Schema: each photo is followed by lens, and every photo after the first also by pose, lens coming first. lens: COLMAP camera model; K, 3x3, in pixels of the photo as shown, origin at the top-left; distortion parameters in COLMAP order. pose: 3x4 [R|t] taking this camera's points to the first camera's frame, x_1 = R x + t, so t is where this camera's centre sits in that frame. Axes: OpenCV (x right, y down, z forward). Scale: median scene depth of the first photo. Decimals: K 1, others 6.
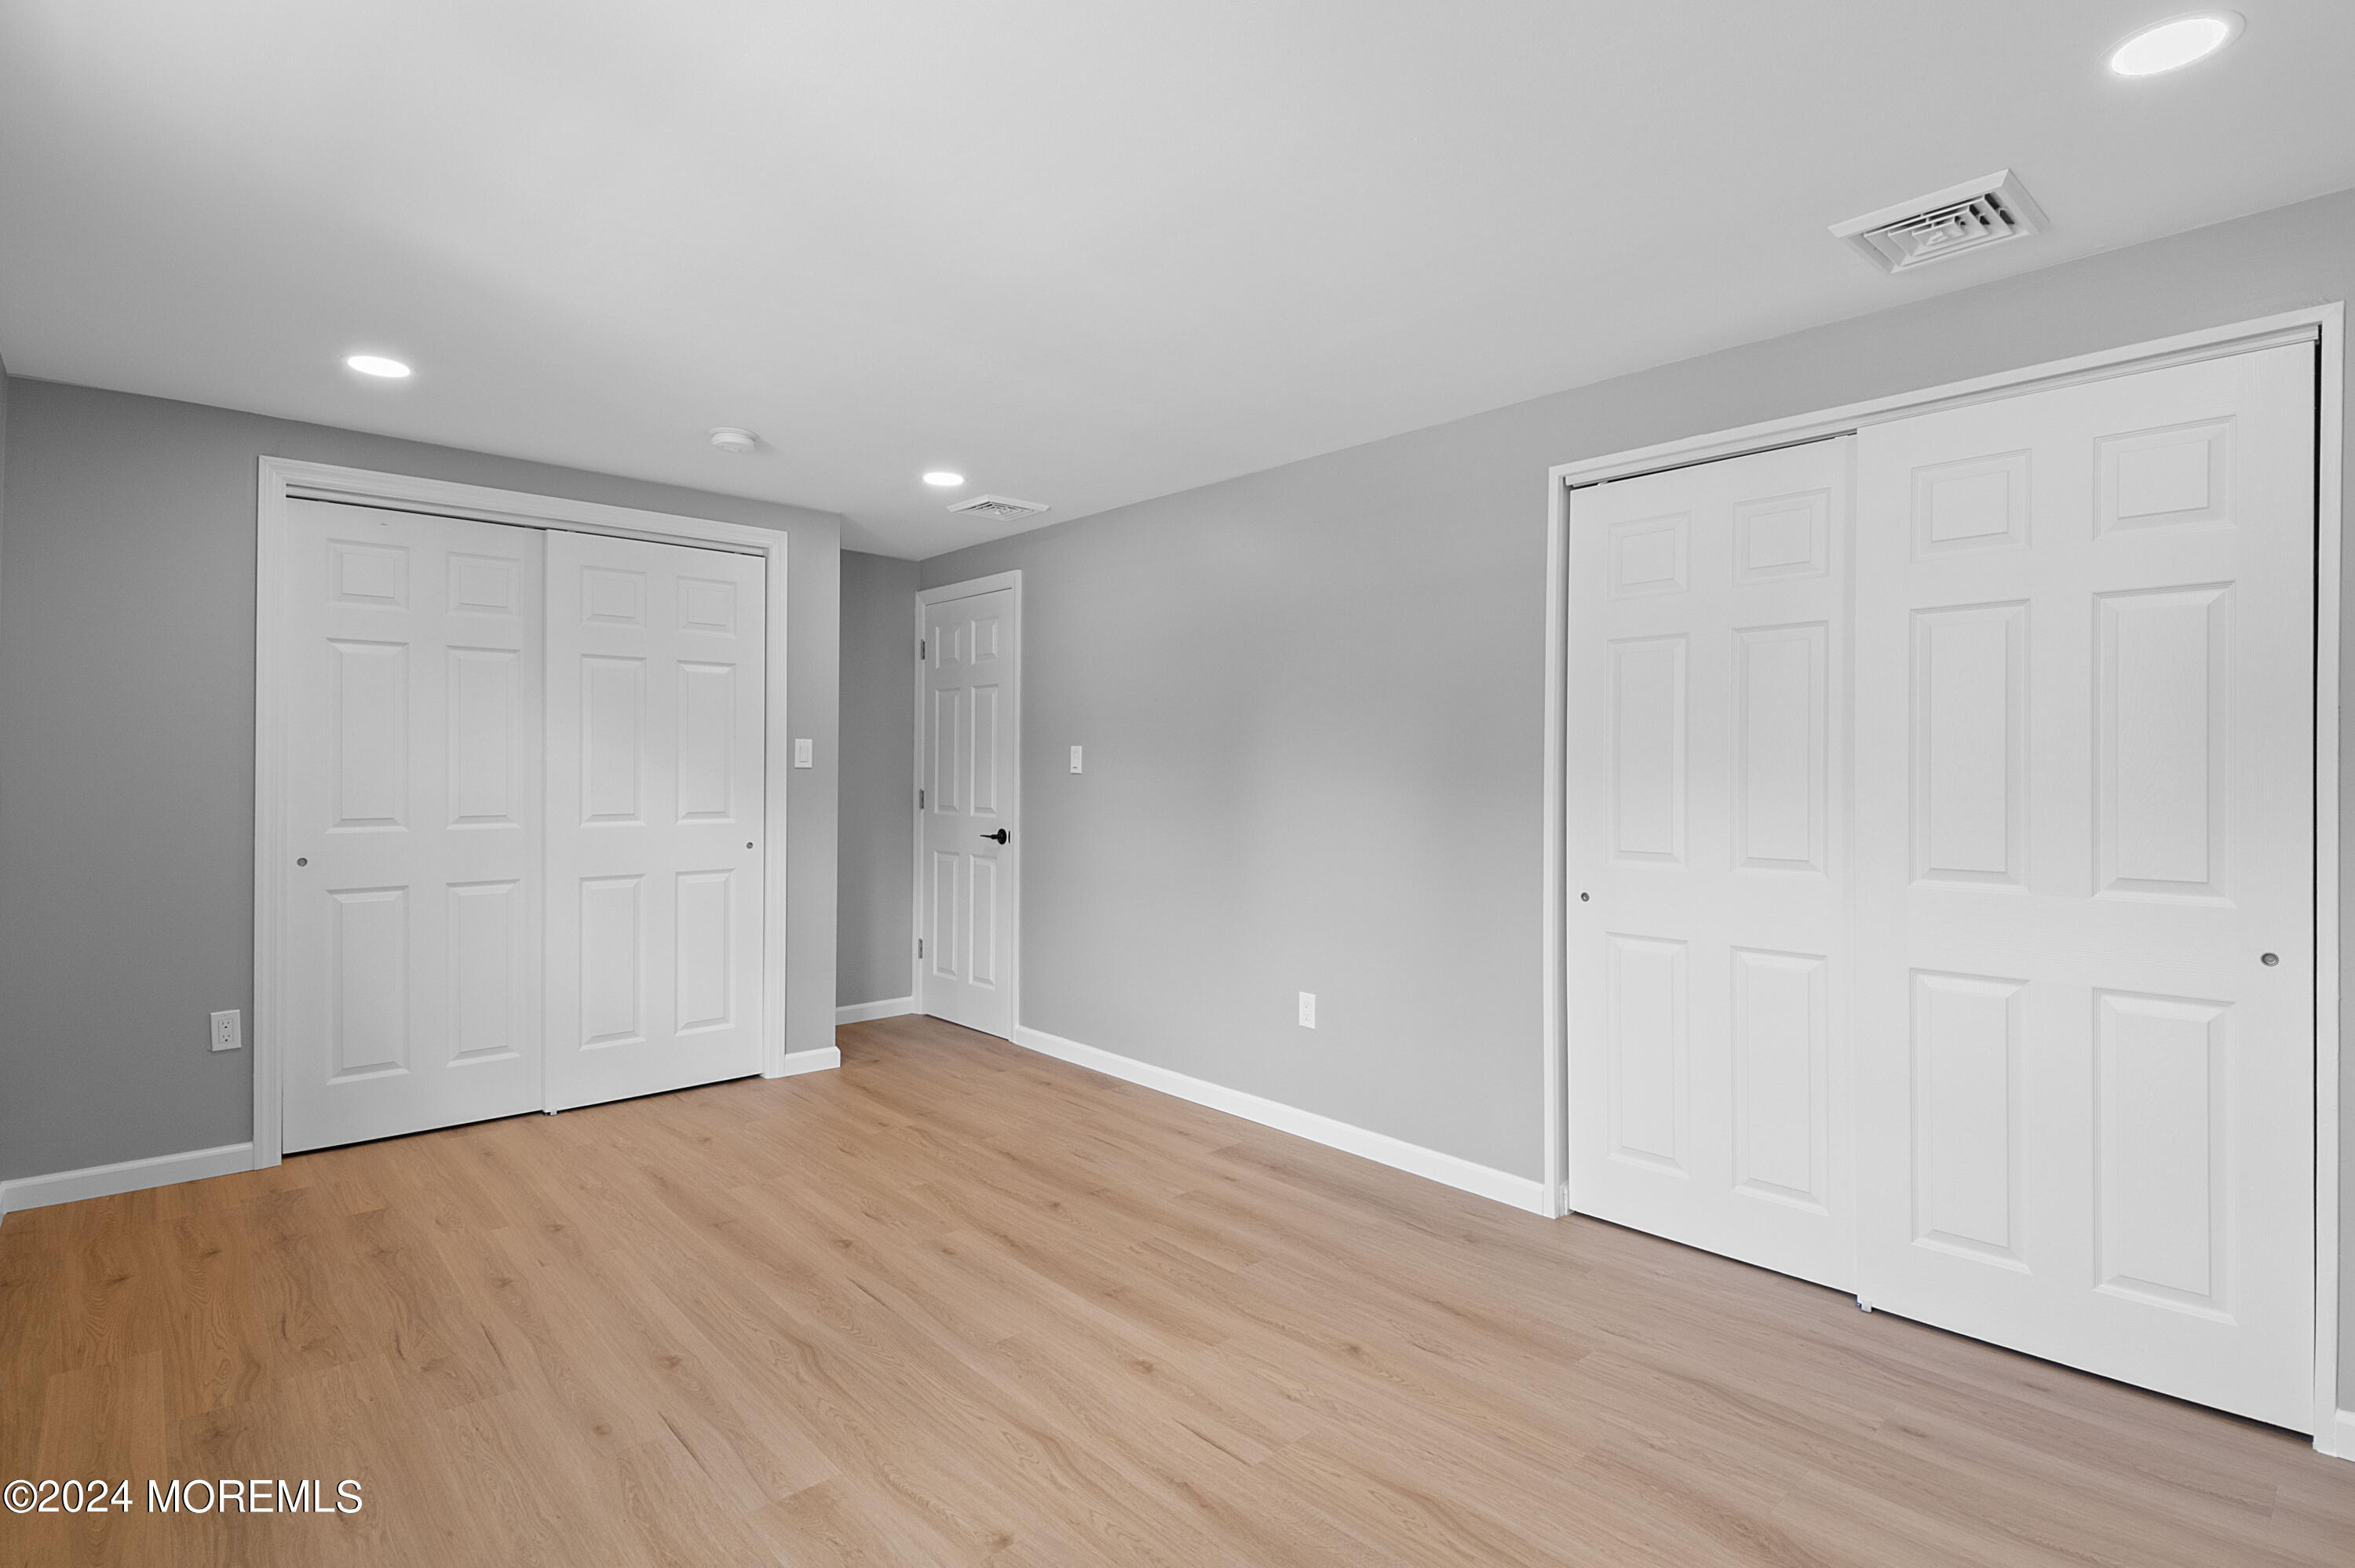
lens RADIAL K [[1136.7, 0, 1159.5], [0, 1136.7, 768.9], [0, 0, 1]] dist [0.000362, -0.020849]
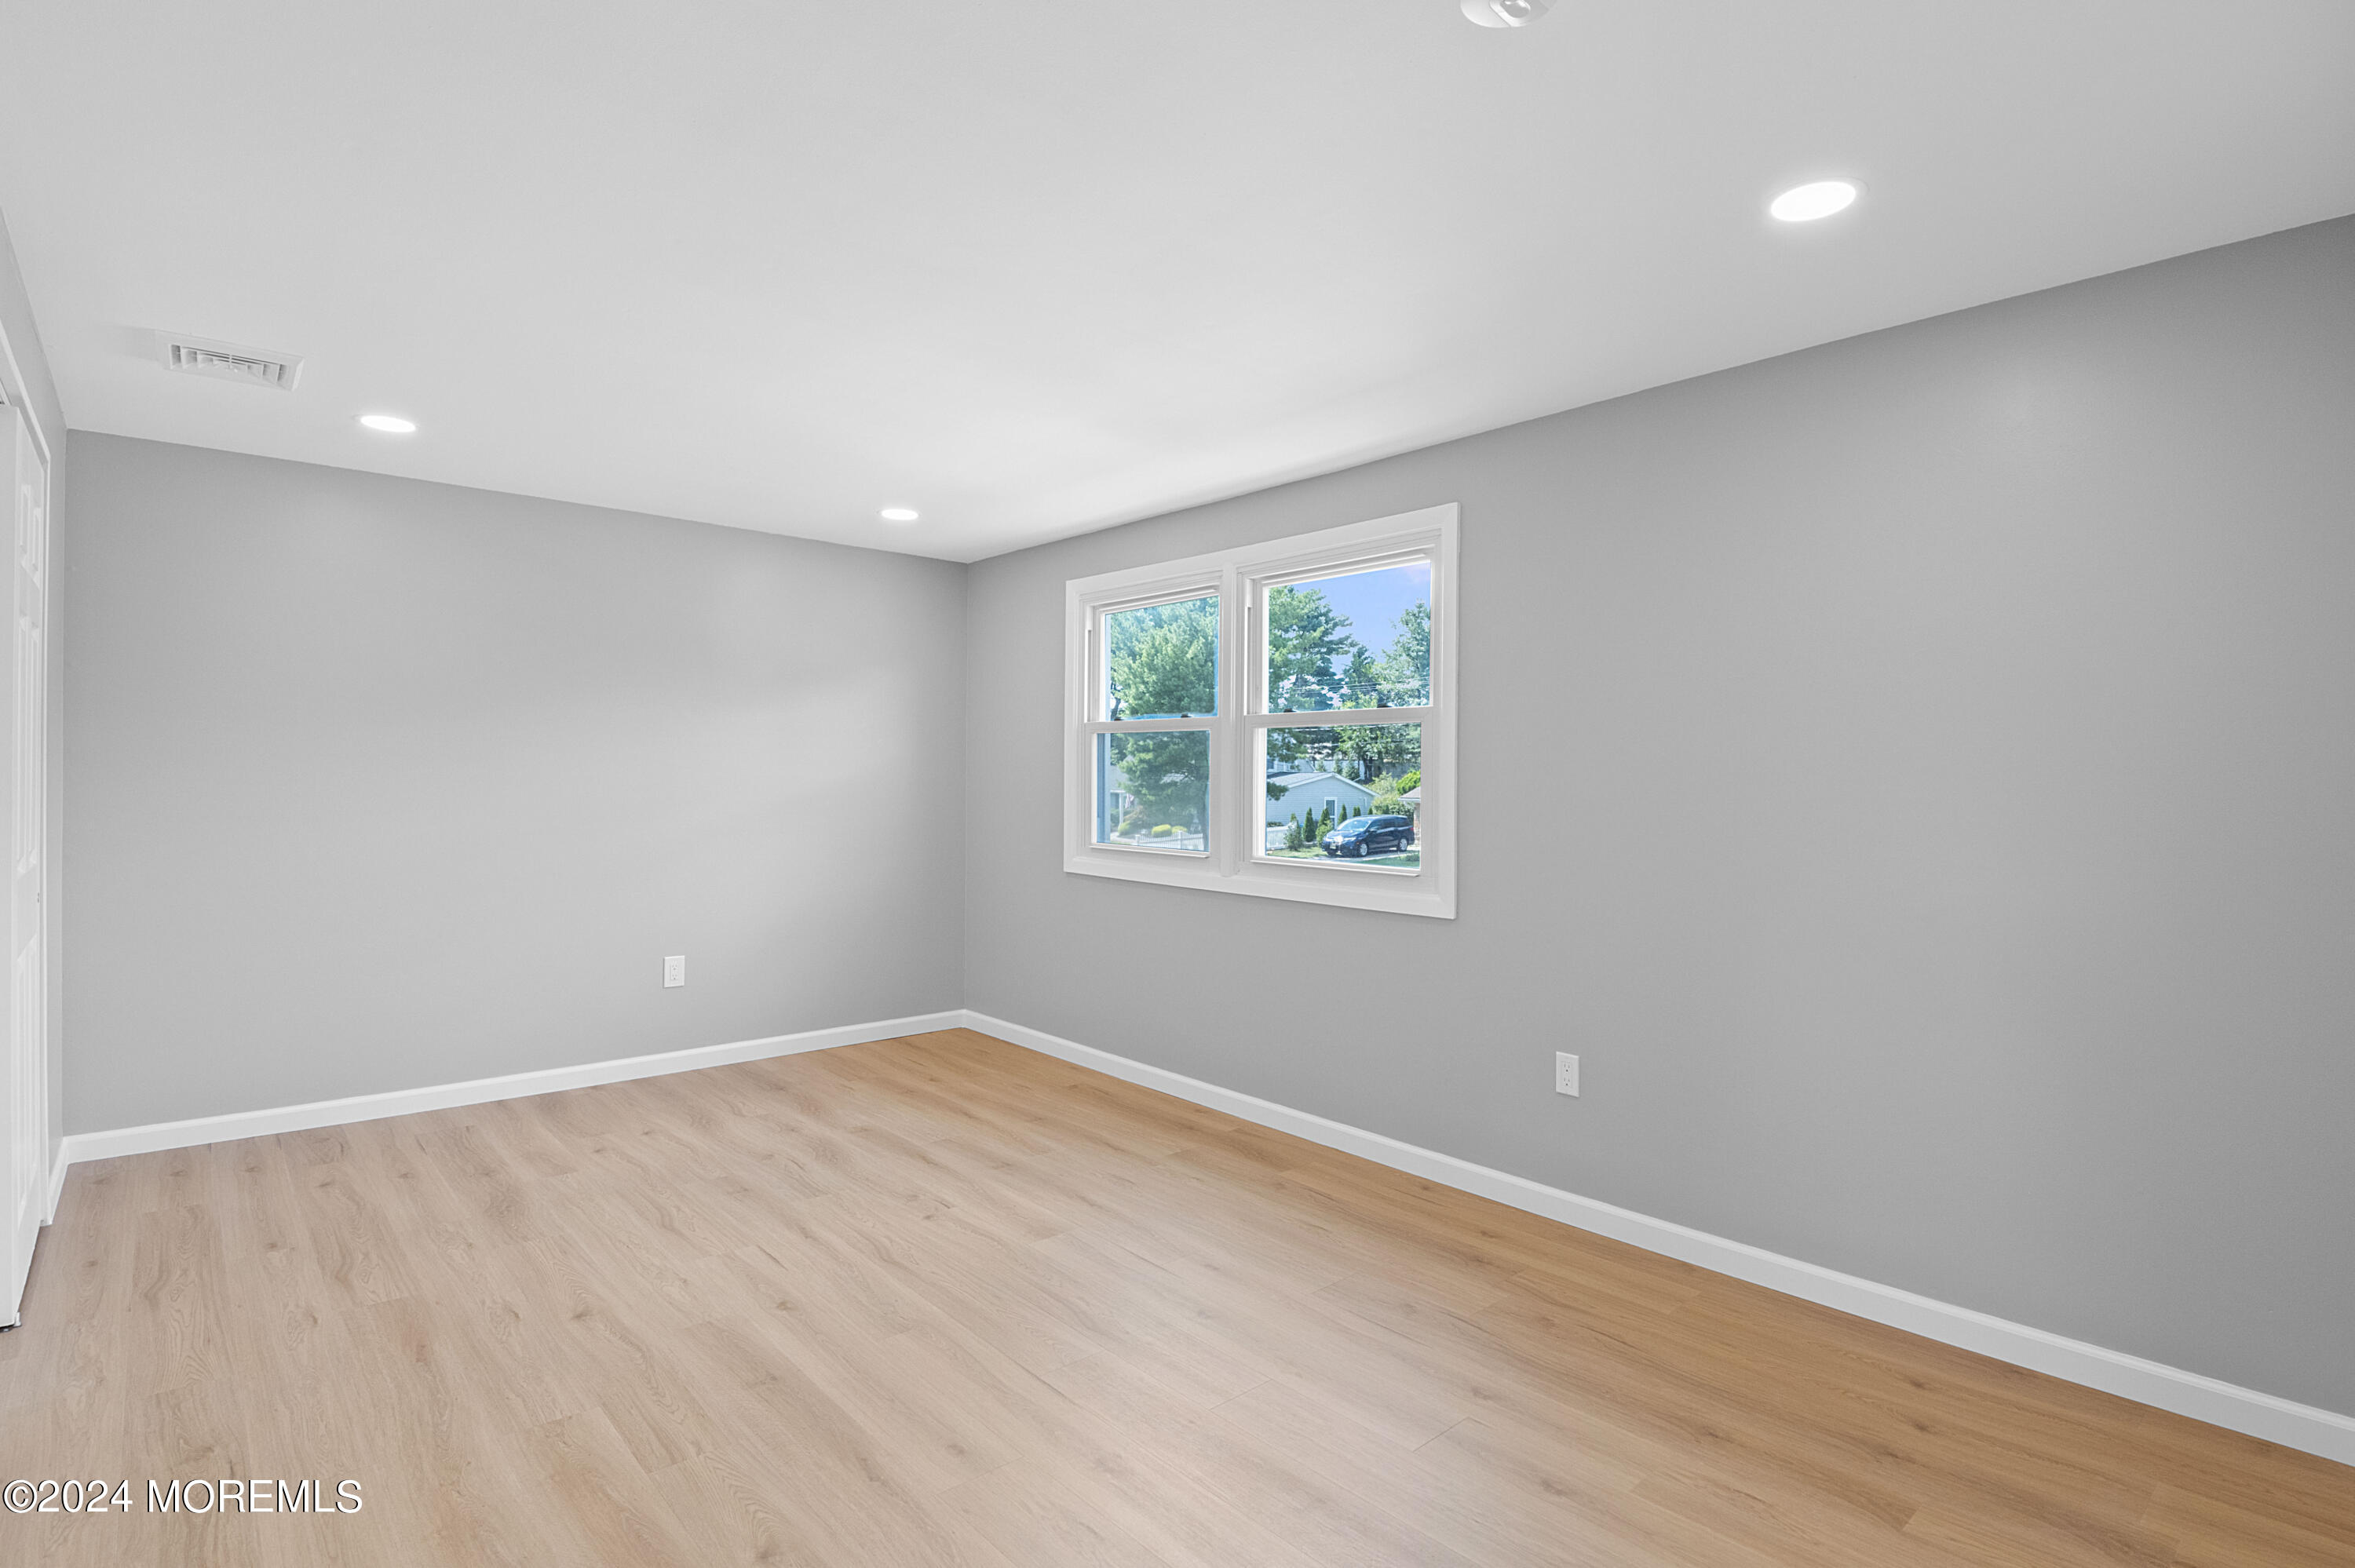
lens RADIAL K [[1135.5, 0, 1186.9], [0, 1135.5, 781.3], [0, 0, 1]] dist [0.025685, -0.032826]
pose [[-0.999852, -0.014221, -0.009719, -0.299556], [-0.014199, 0.999897, -0.002309, -0.000921], [0.009751, -0.002170, -0.999950, 1.620302]]
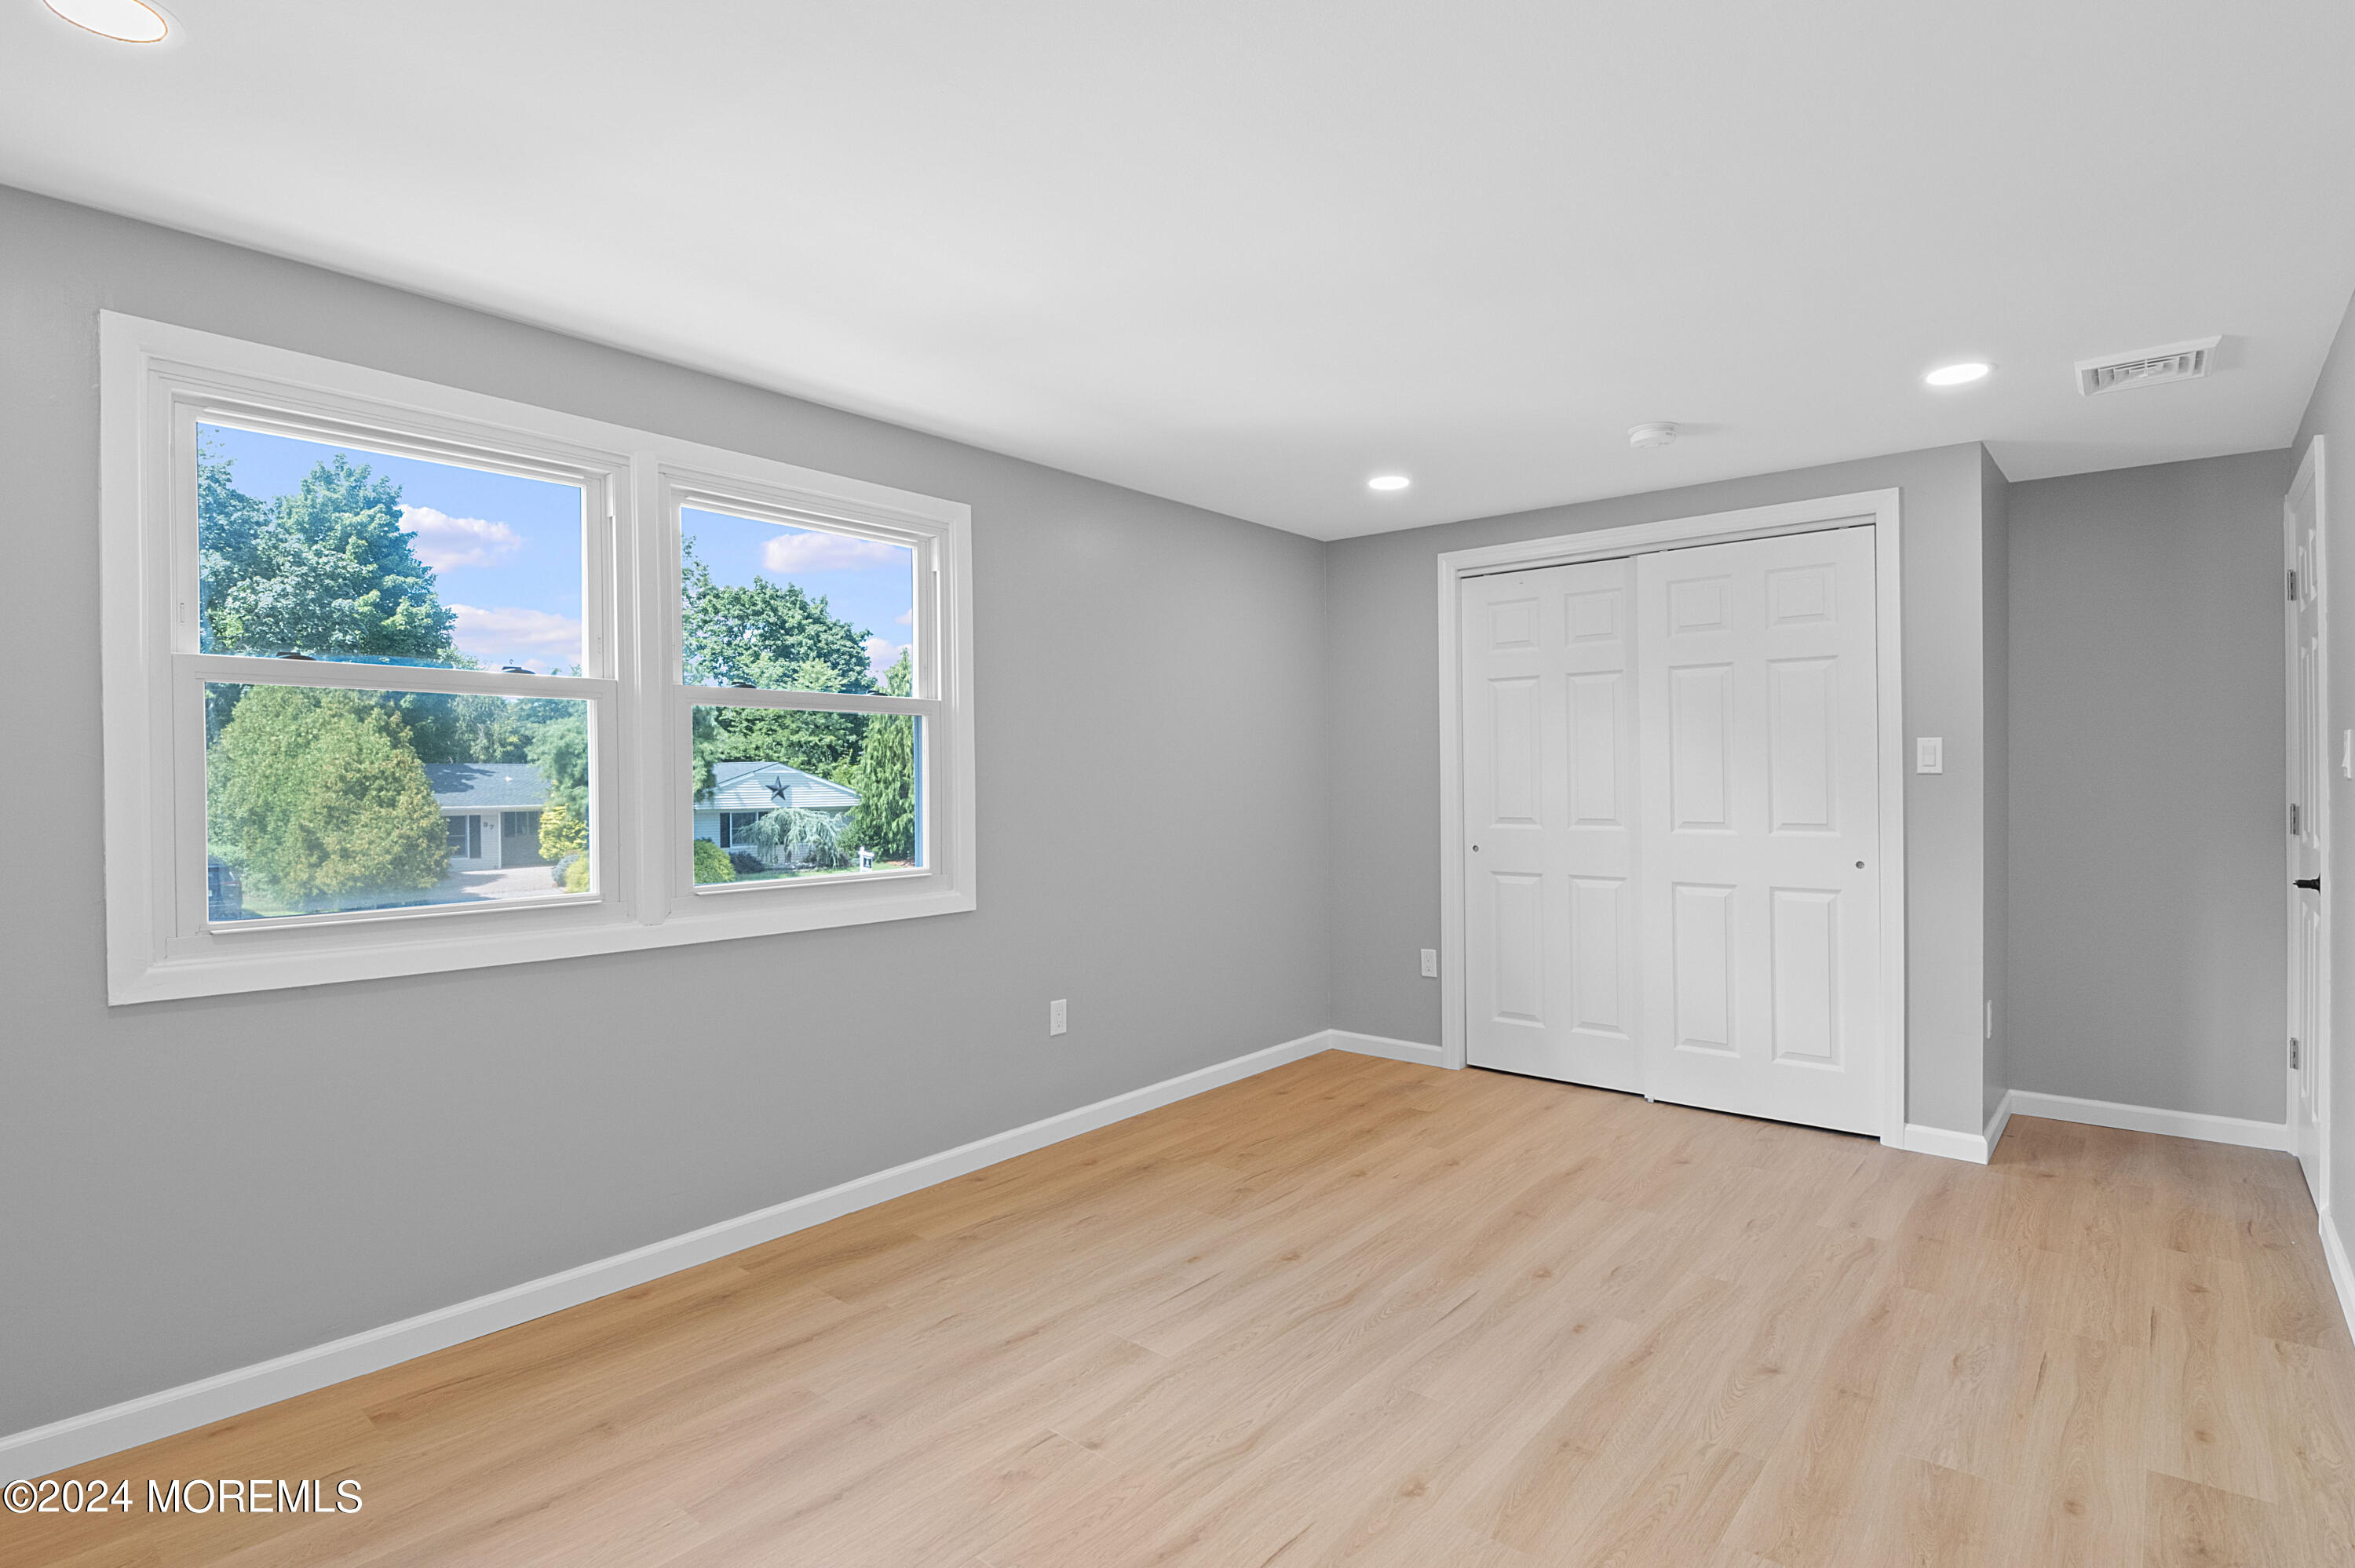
lens RADIAL K [[1135.5, 0, 1186.9], [0, 1135.5, 781.3], [0, 0, 1]] dist [0.025685, -0.032826]
pose [[0.142391, -0.001486, -0.989809, 0.604153], [0.009175, 0.999958, -0.000181, -0.000229], [0.989768, -0.009056, 0.142398, 0.542249]]
